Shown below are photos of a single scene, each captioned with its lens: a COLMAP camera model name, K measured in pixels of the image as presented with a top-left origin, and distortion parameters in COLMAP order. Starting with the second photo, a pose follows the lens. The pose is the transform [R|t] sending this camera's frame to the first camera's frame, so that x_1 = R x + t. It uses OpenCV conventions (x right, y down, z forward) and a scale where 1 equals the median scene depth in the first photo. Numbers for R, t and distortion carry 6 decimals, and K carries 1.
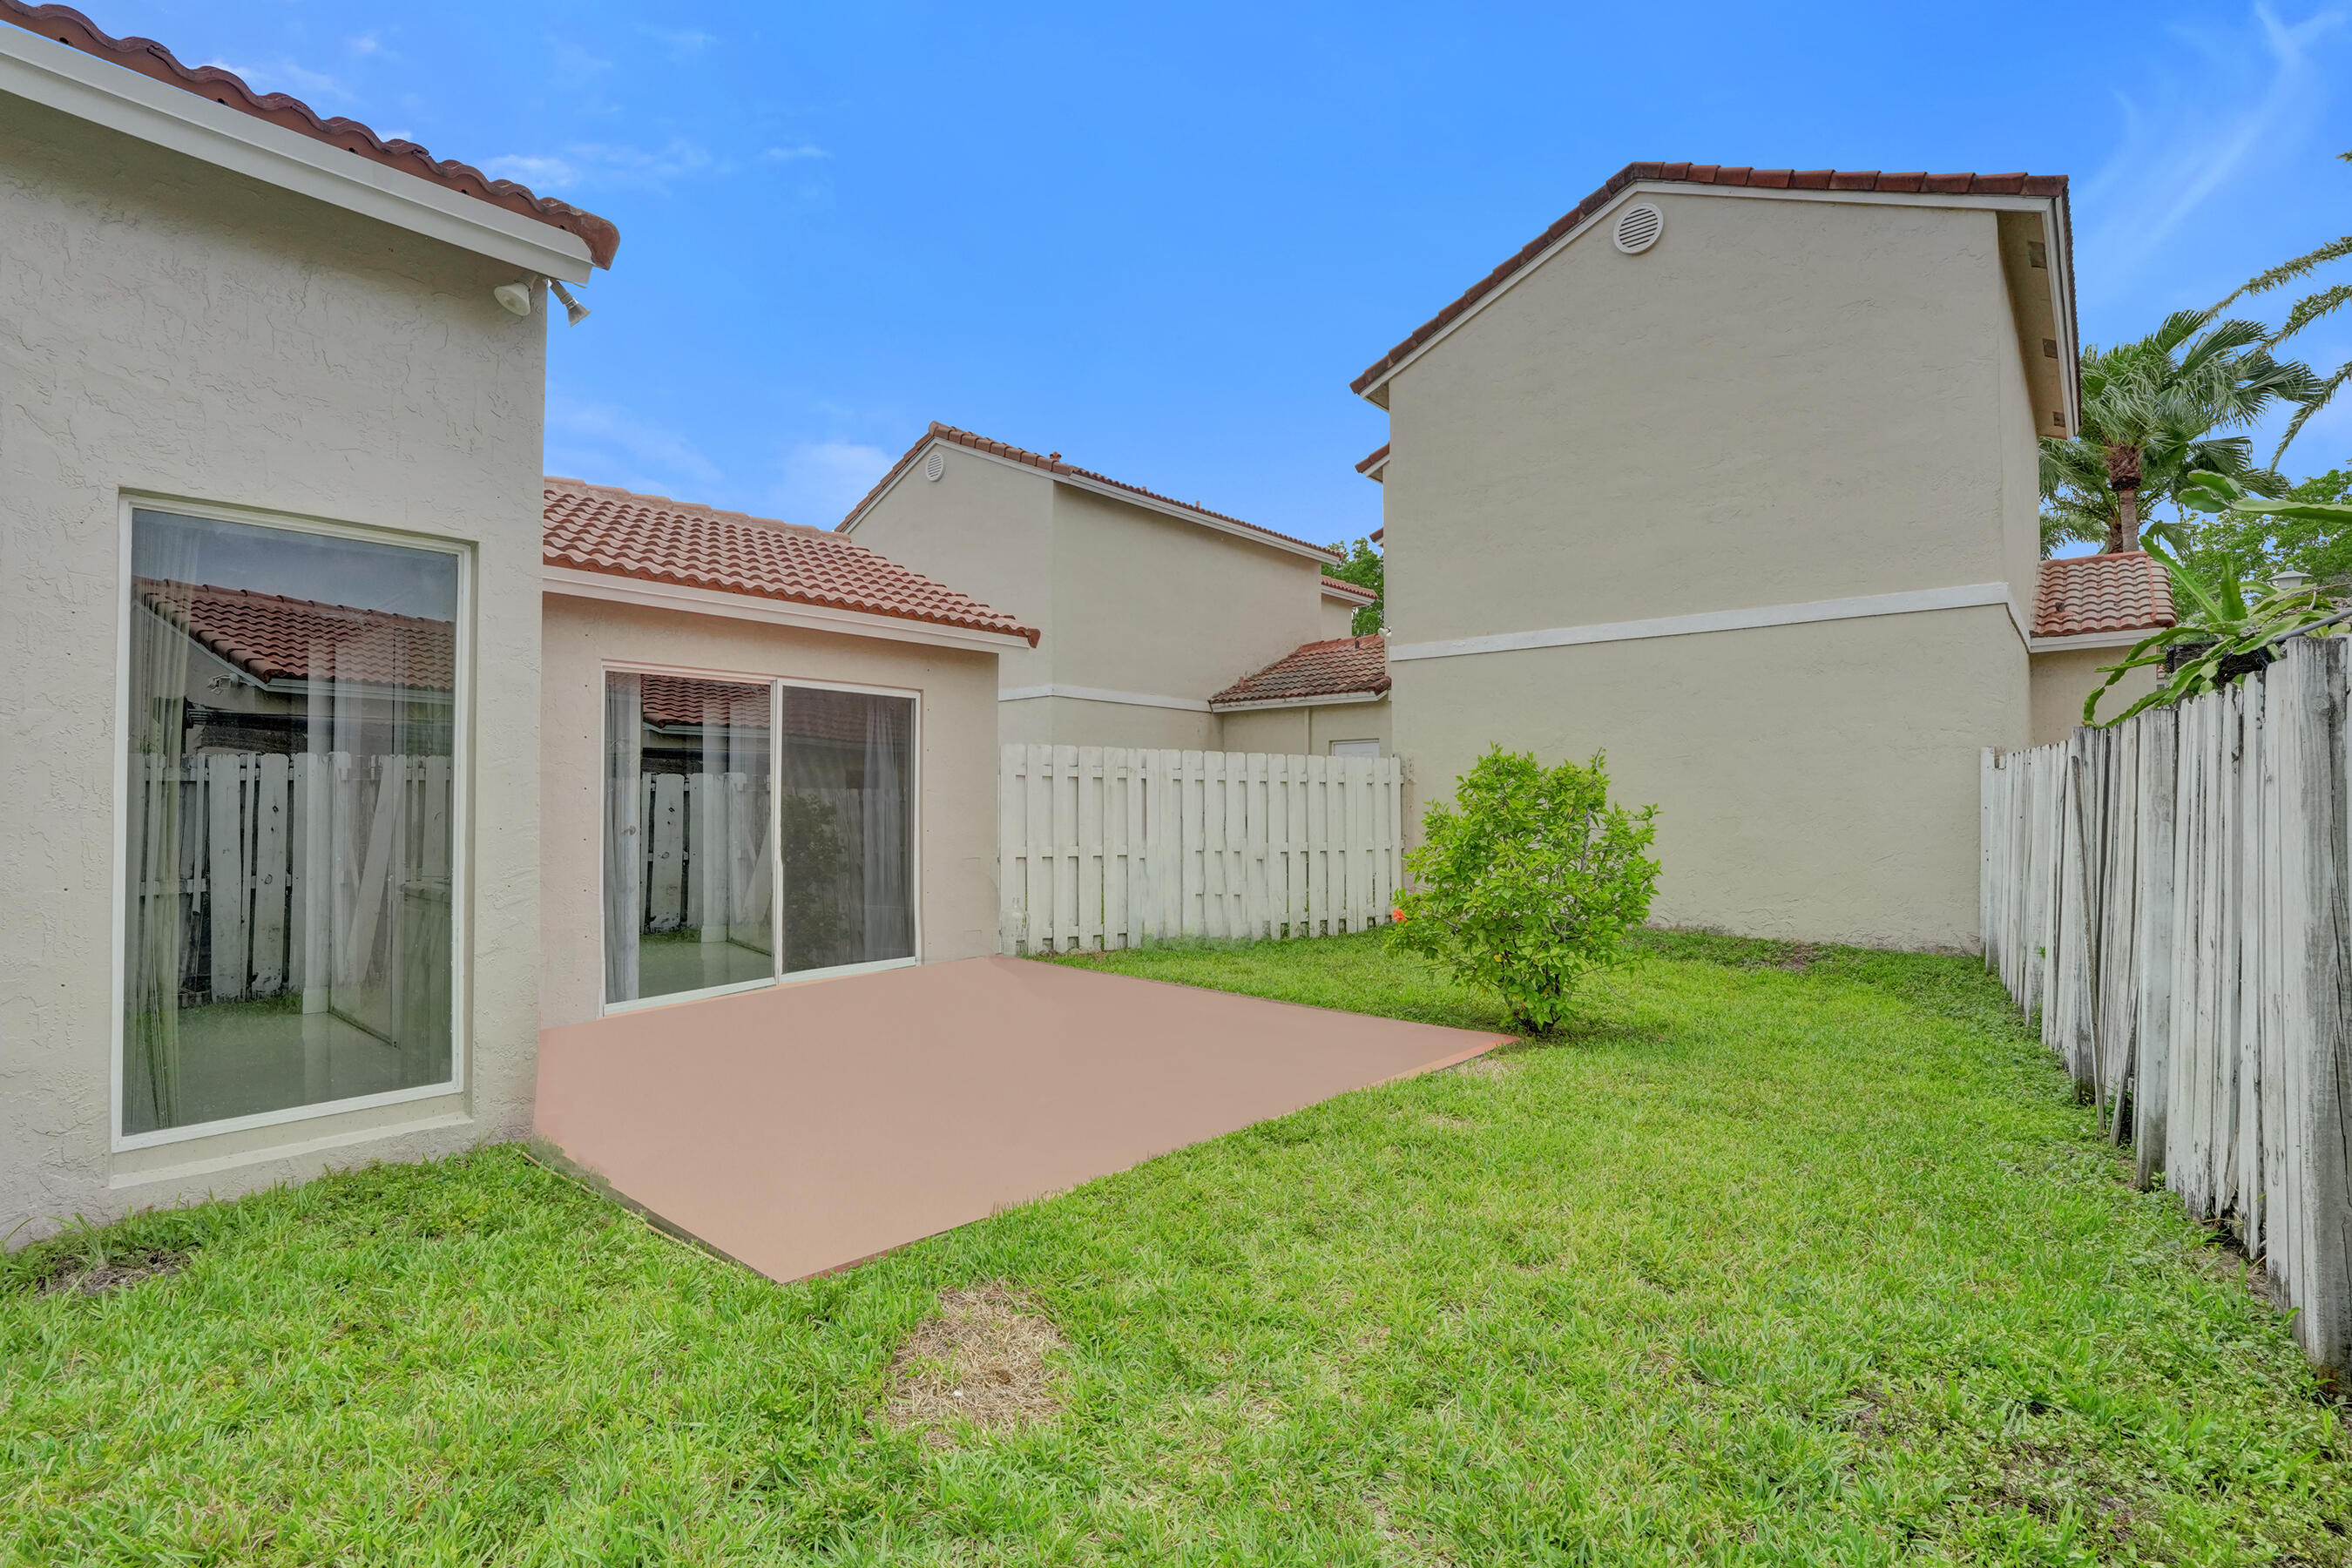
lens RADIAL K [[1144.9, 0, 1189.0], [0, 1144.9, 786.6], [0, 0, 1]] dist [-0.054978, 0.025752]
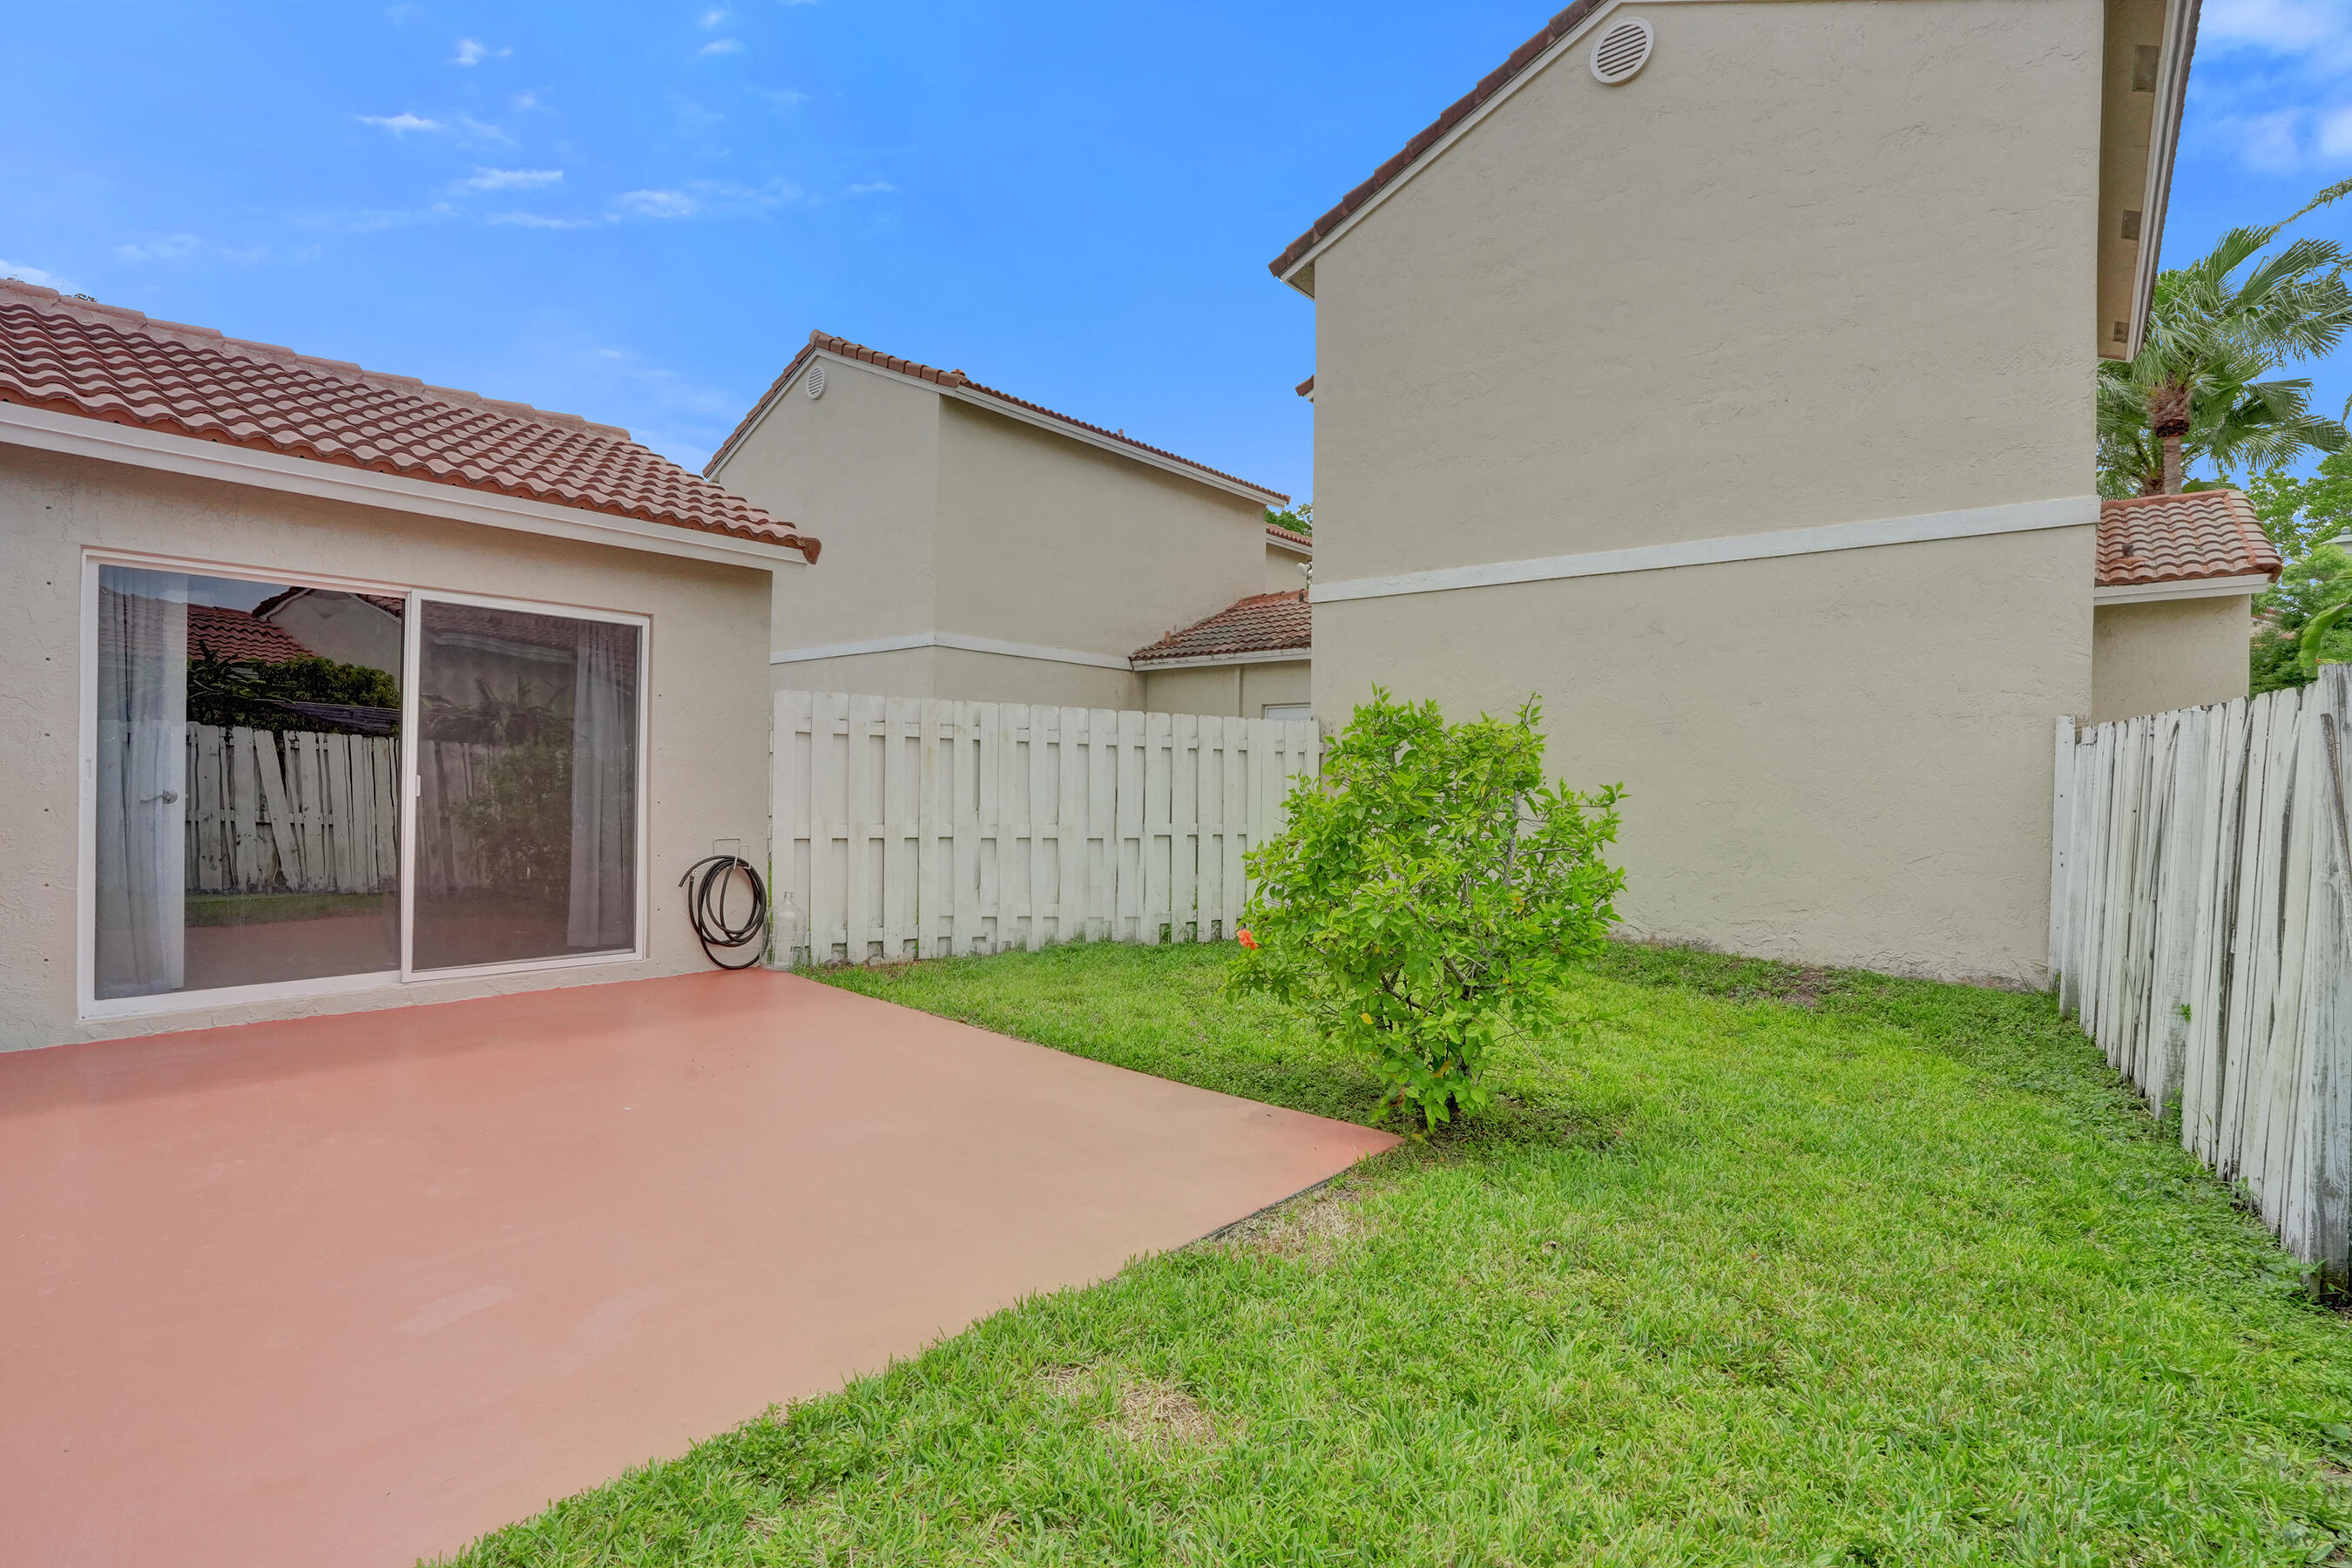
lens RADIAL K [[1181.9, 0, 1171.6], [0, 1181.9, 775.5], [0, 0, 1]] dist [-0.061984, 0.028947]
pose [[0.999774, 0.017154, 0.012518, 0.086700], [-0.017342, 0.999736, 0.015044, 0.003247], [-0.012257, -0.015258, 0.999808, 0.196852]]
